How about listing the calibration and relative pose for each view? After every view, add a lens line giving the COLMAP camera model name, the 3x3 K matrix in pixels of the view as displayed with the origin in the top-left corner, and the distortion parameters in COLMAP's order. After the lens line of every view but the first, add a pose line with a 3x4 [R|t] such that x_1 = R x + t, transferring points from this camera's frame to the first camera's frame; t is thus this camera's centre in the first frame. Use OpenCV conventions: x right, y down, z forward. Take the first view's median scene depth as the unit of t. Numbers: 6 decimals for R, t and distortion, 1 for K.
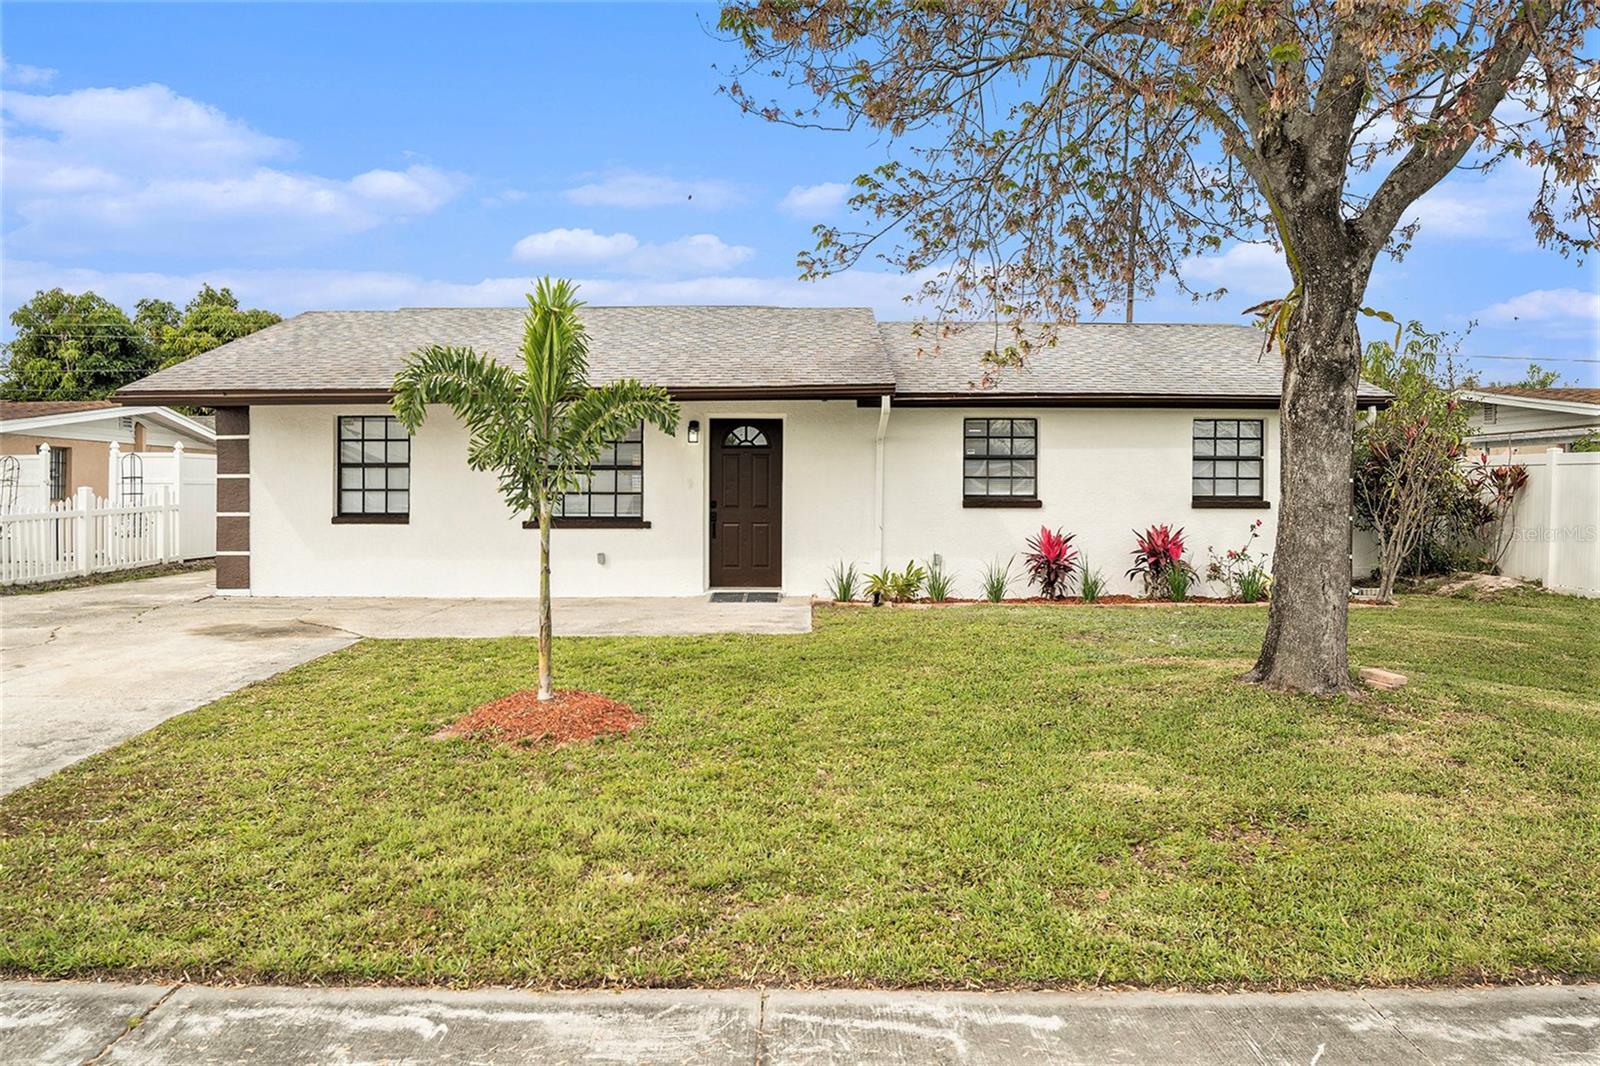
lens RADIAL K [[1119.7, 0, 800.0], [0, 1119.7, 533.0], [0, 0, 1]] dist [-0.013920, 0.002827]
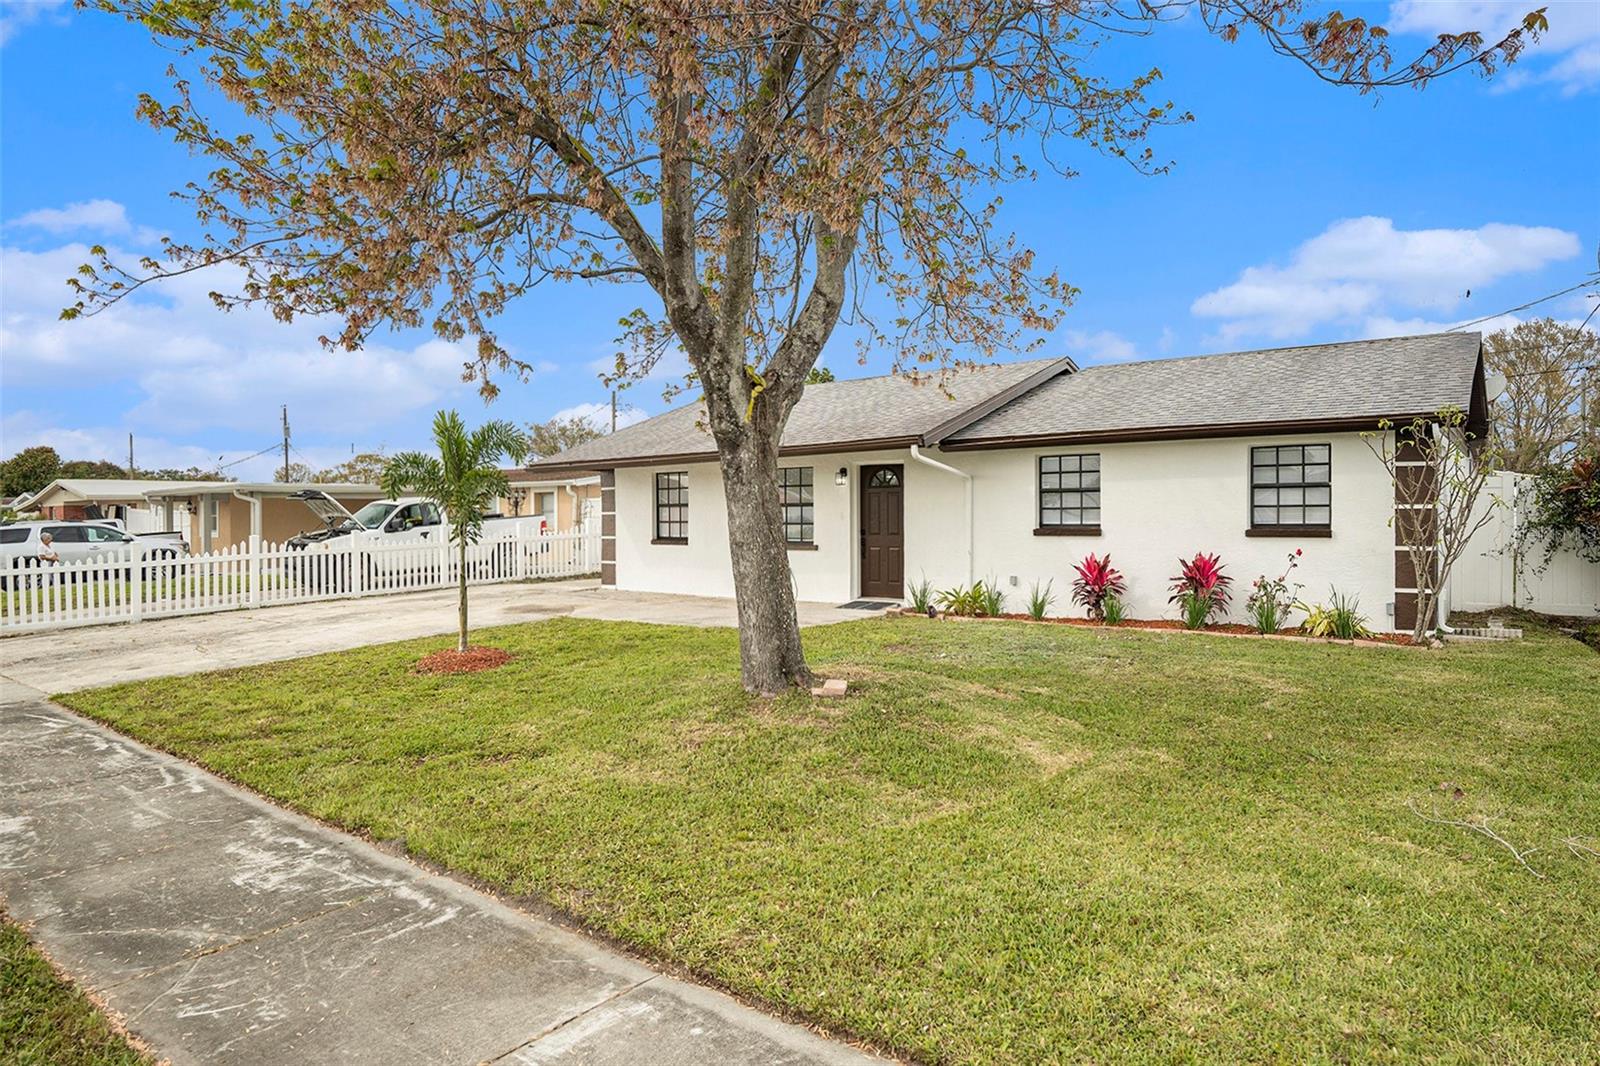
lens RADIAL K [[974.0, 0, 800.0], [0, 974.0, 533.0], [0, 0, 1]] dist [-0.059868, -0.000182]
pose [[0.779888, 0.002851, -0.625912, 0.570326], [-0.017241, 0.999708, -0.016928, -0.004406], [0.625681, 0.023994, 0.779710, 0.089495]]
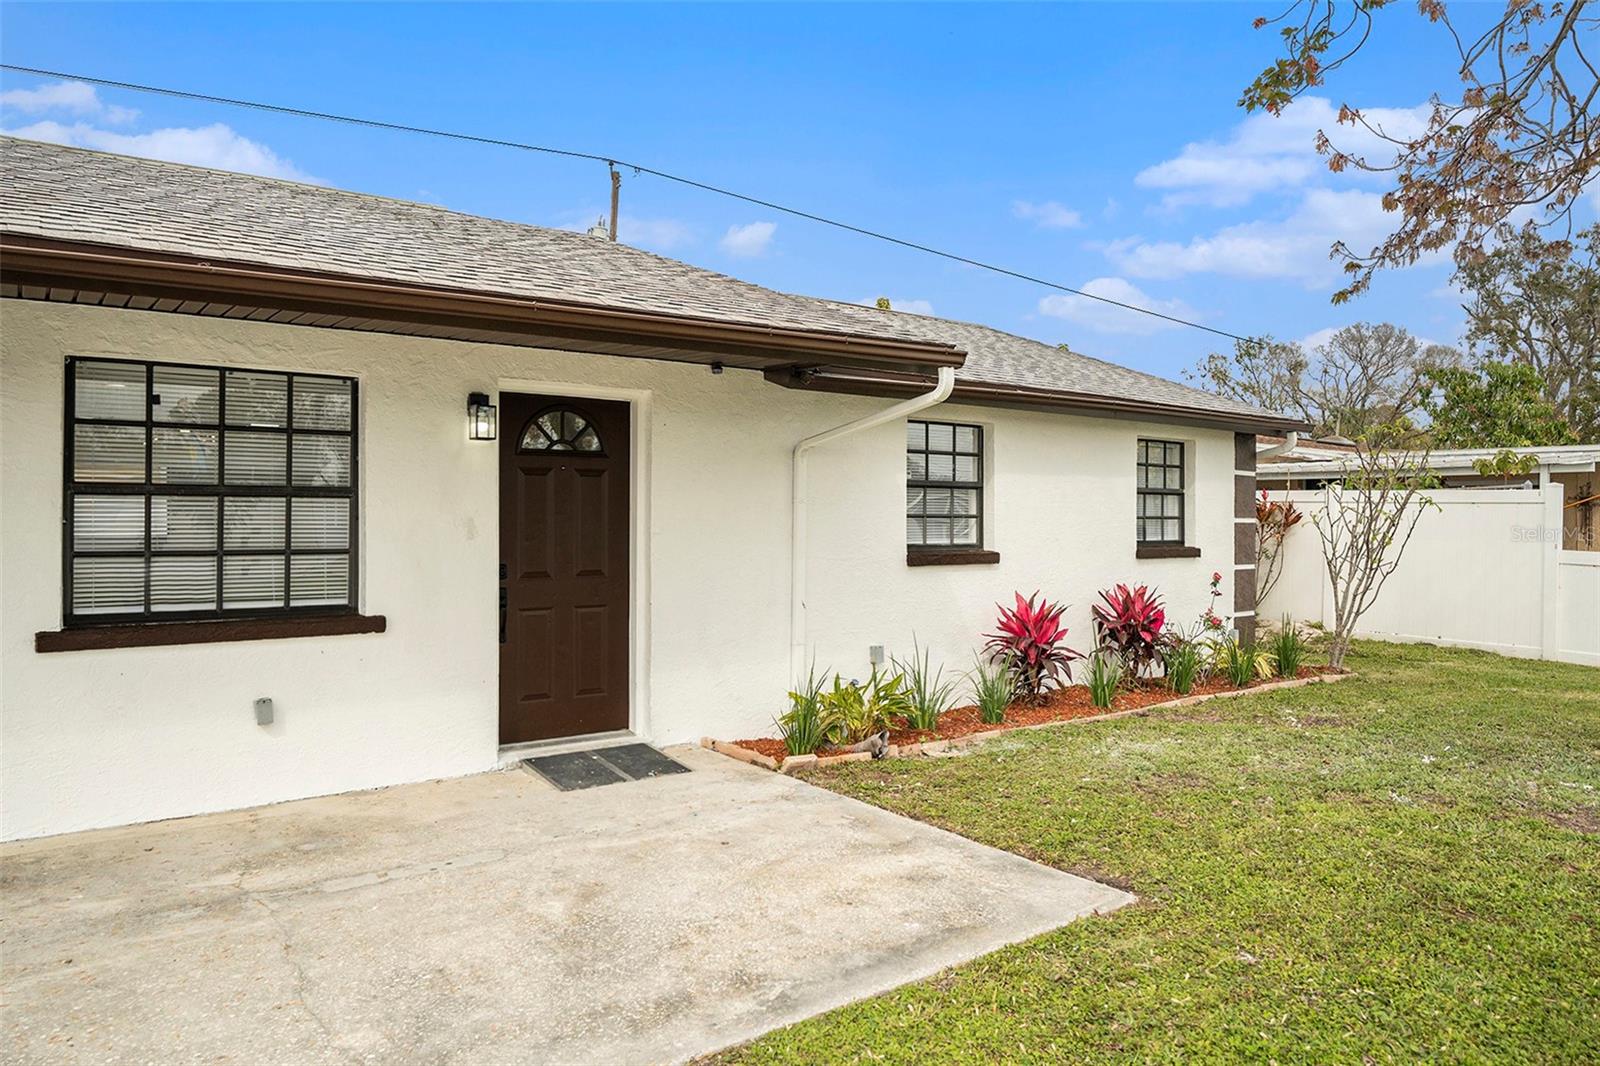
lens RADIAL K [[1119.7, 0, 800.0], [0, 1119.7, 533.0], [0, 0, 1]] dist [-0.013920, 0.002827]
pose [[0.796910, -0.006236, 0.604066, -0.267997], [0.017999, 0.999748, -0.013424, -0.033763], [-0.603830, 0.021571, 0.796821, 0.552093]]
